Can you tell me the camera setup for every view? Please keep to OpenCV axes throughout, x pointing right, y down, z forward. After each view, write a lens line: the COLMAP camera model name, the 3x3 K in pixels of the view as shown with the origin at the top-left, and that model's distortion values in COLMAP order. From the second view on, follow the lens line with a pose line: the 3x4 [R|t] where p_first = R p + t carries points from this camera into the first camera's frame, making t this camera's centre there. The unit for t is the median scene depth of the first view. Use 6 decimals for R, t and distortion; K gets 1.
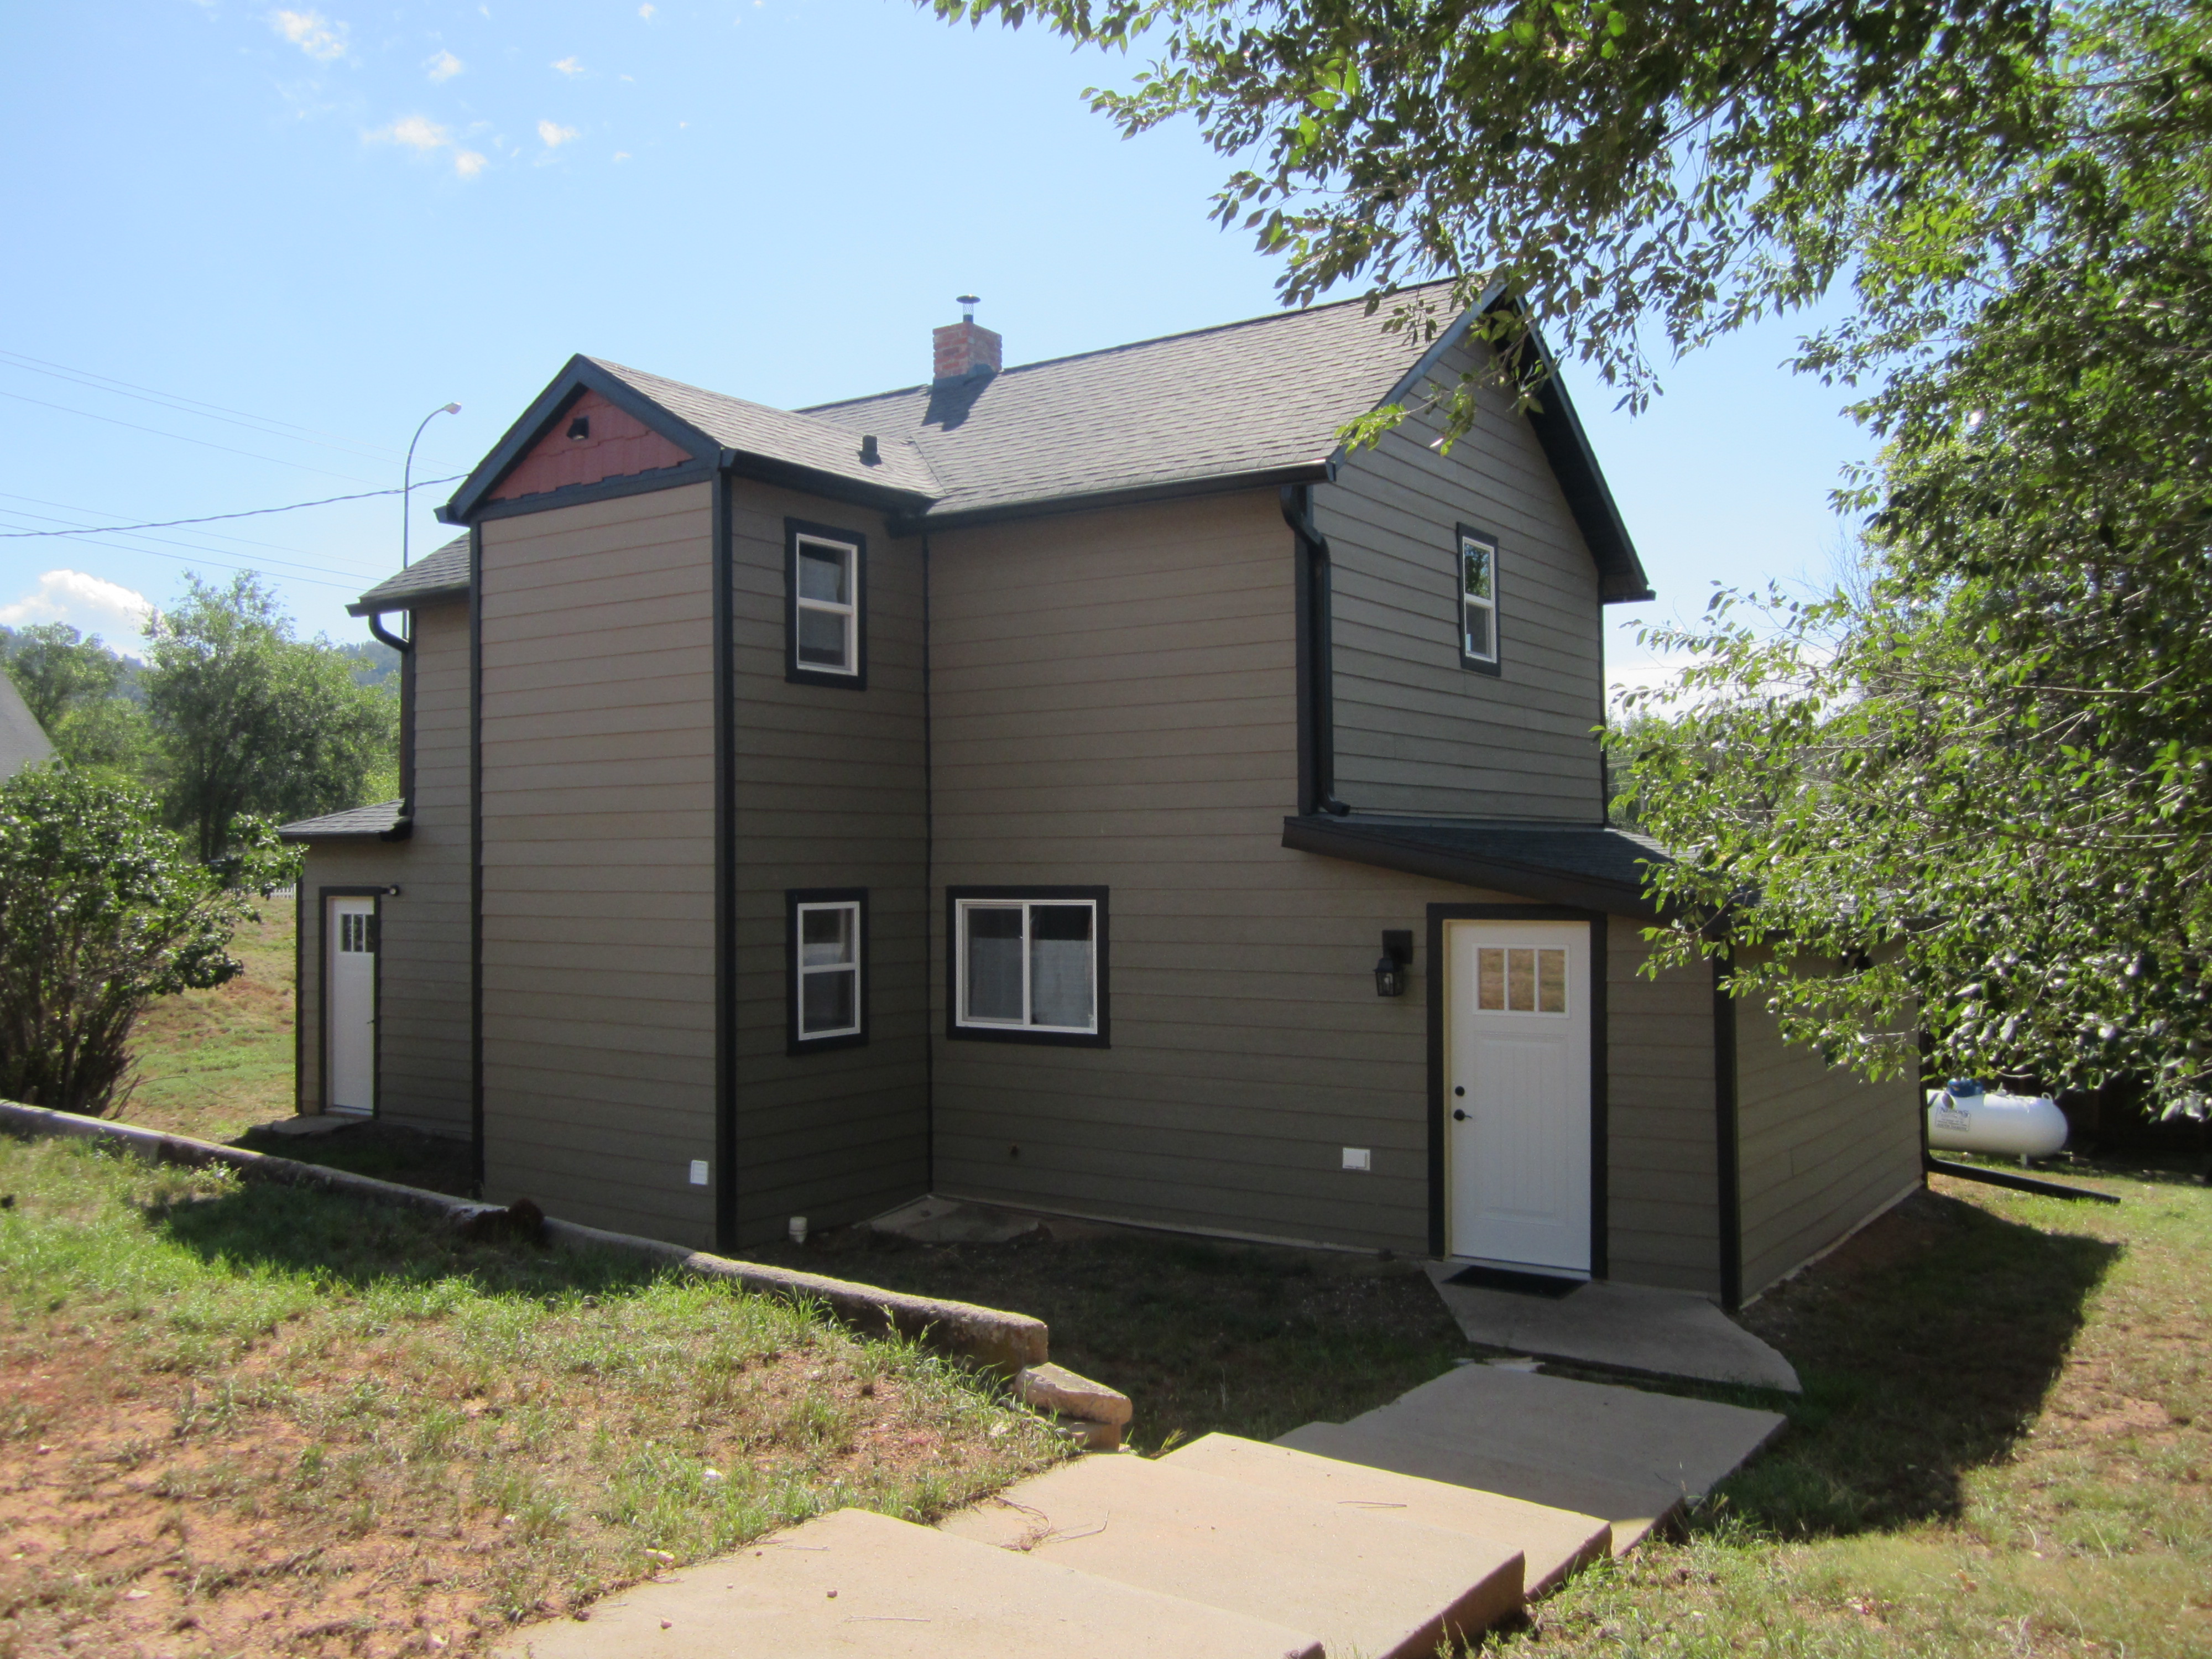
lens RADIAL K [[1792.8, 0, 1106.0], [0, 1792.8, 829.5], [0, 0, 1]] dist [-0.045519, -0.000691]
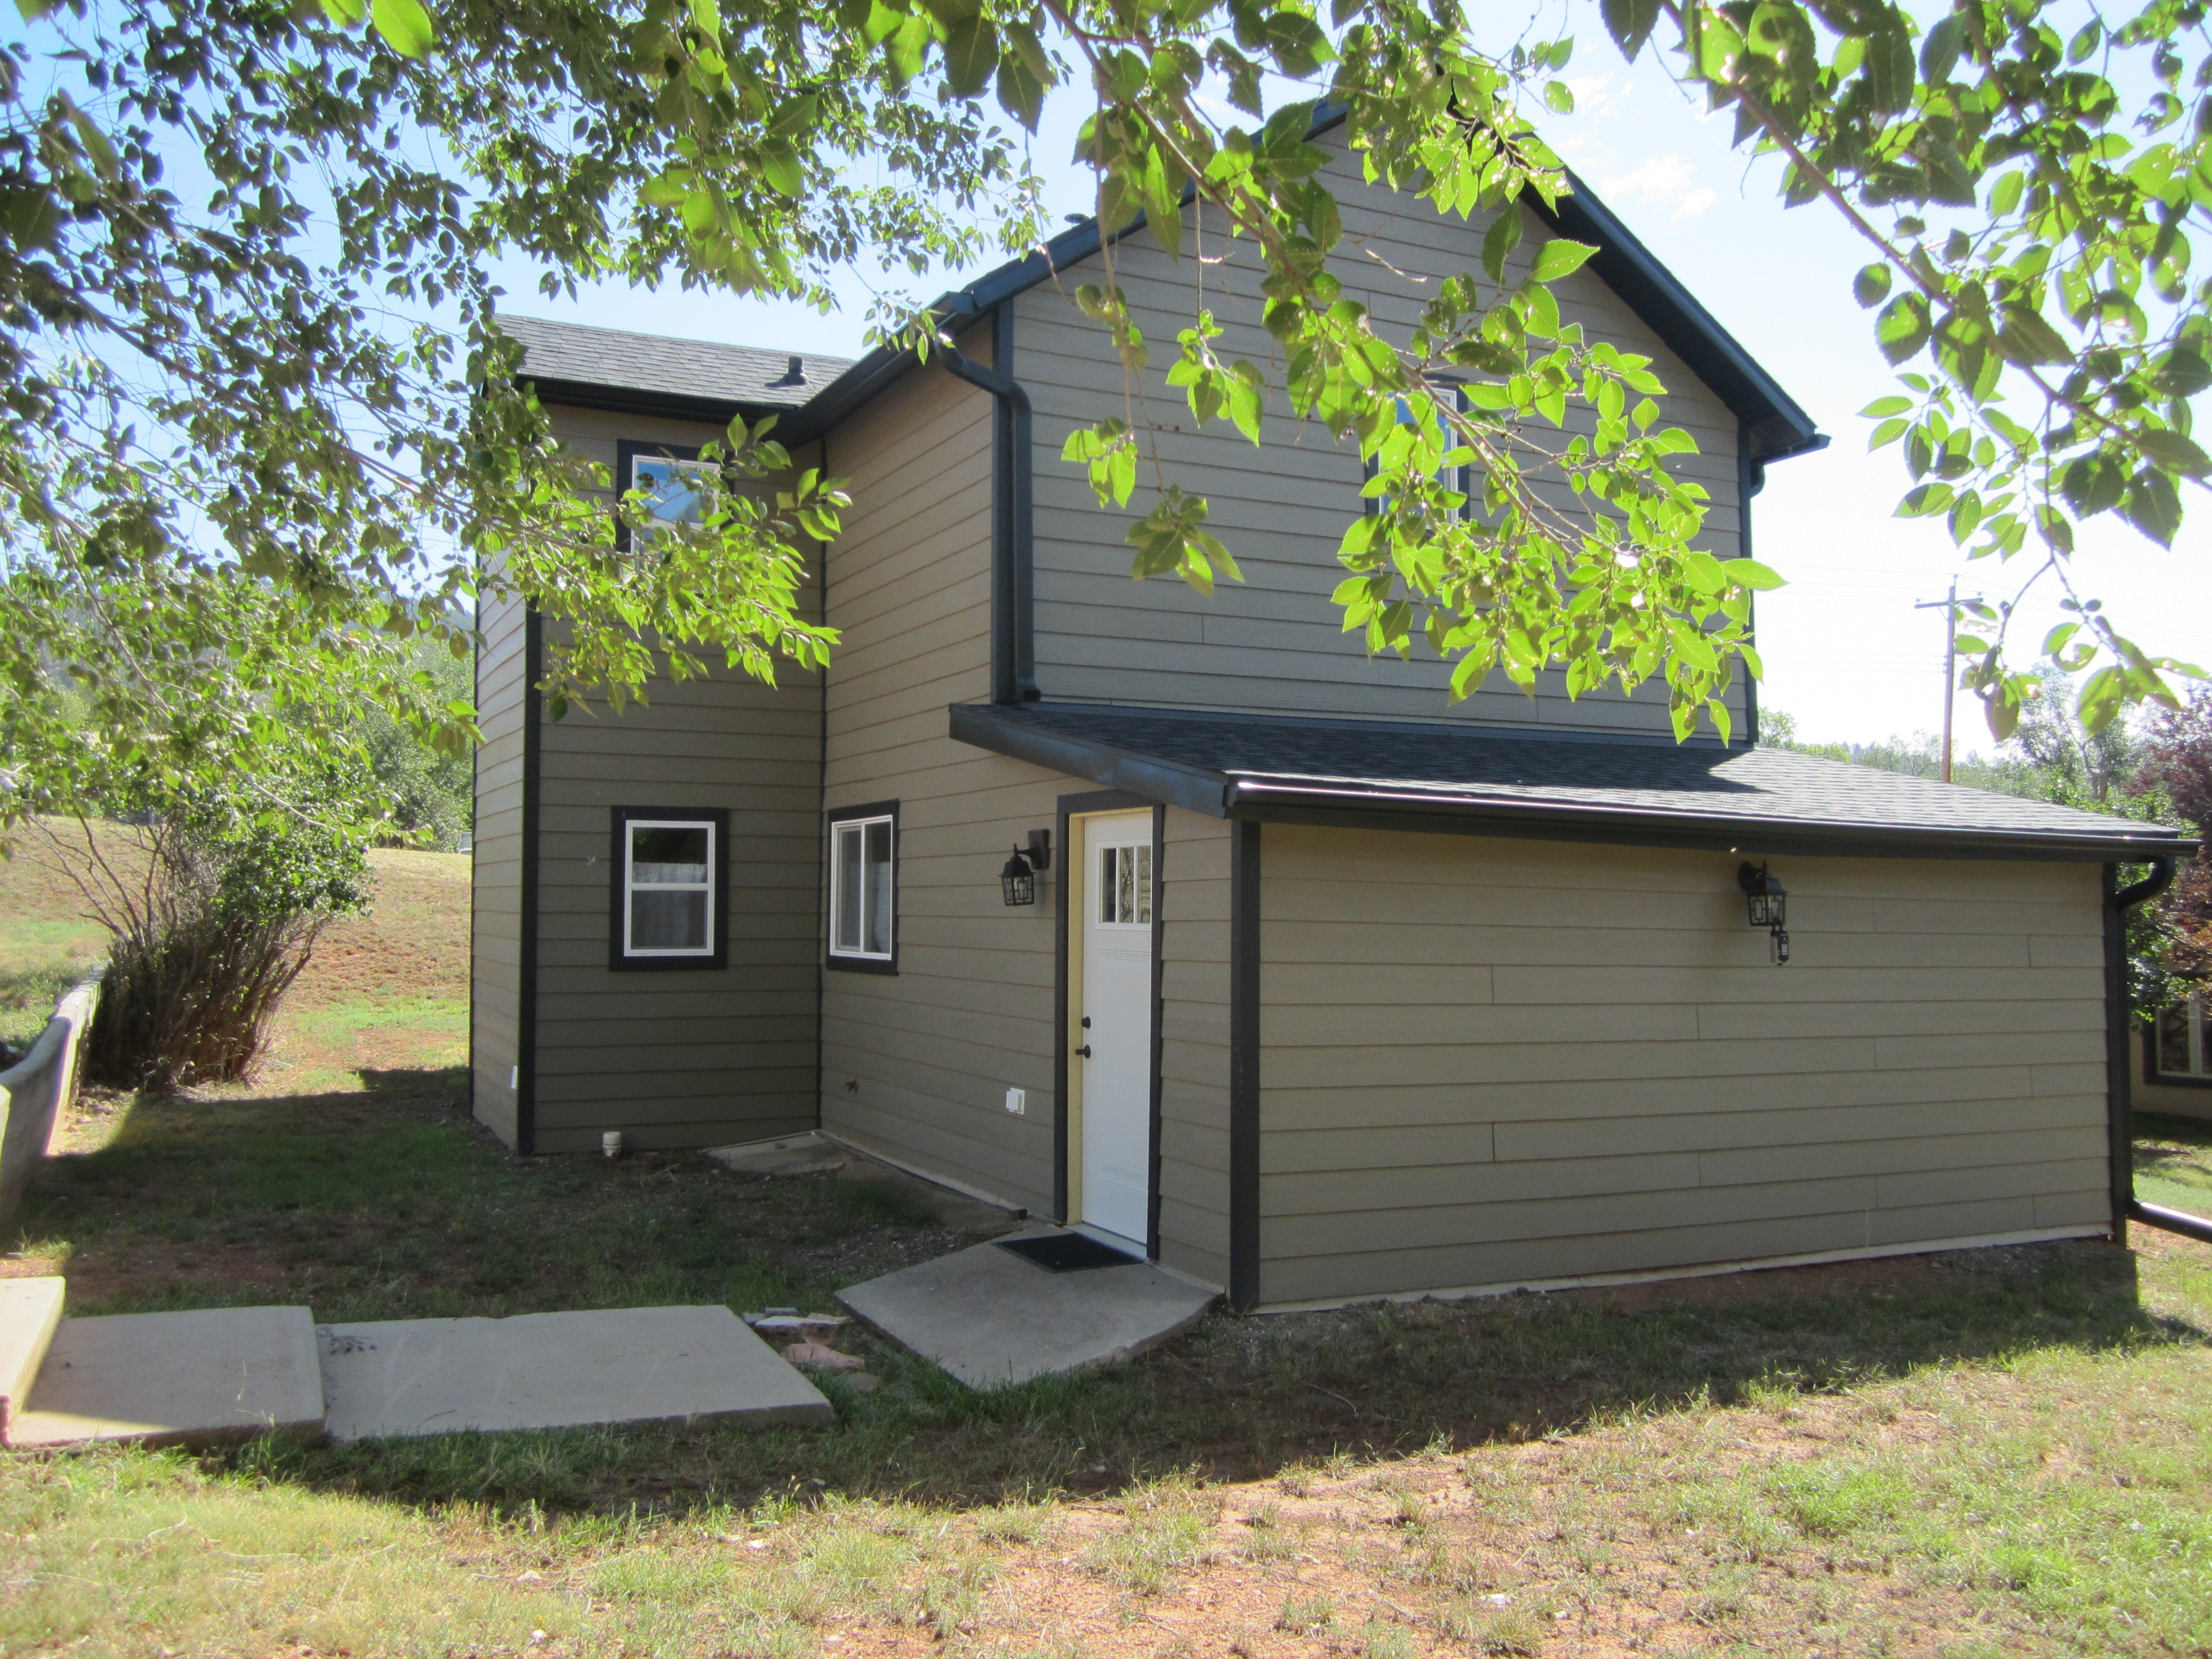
lens RADIAL K [[1792.8, 0, 1106.0], [0, 1792.8, 829.5], [0, 0, 1]] dist [-0.045519, -0.000691]
pose [[0.868005, -0.011592, -0.496421, 0.561996], [0.000167, 0.999734, -0.023054, 0.070026], [0.496556, 0.019928, 0.867776, 0.262783]]
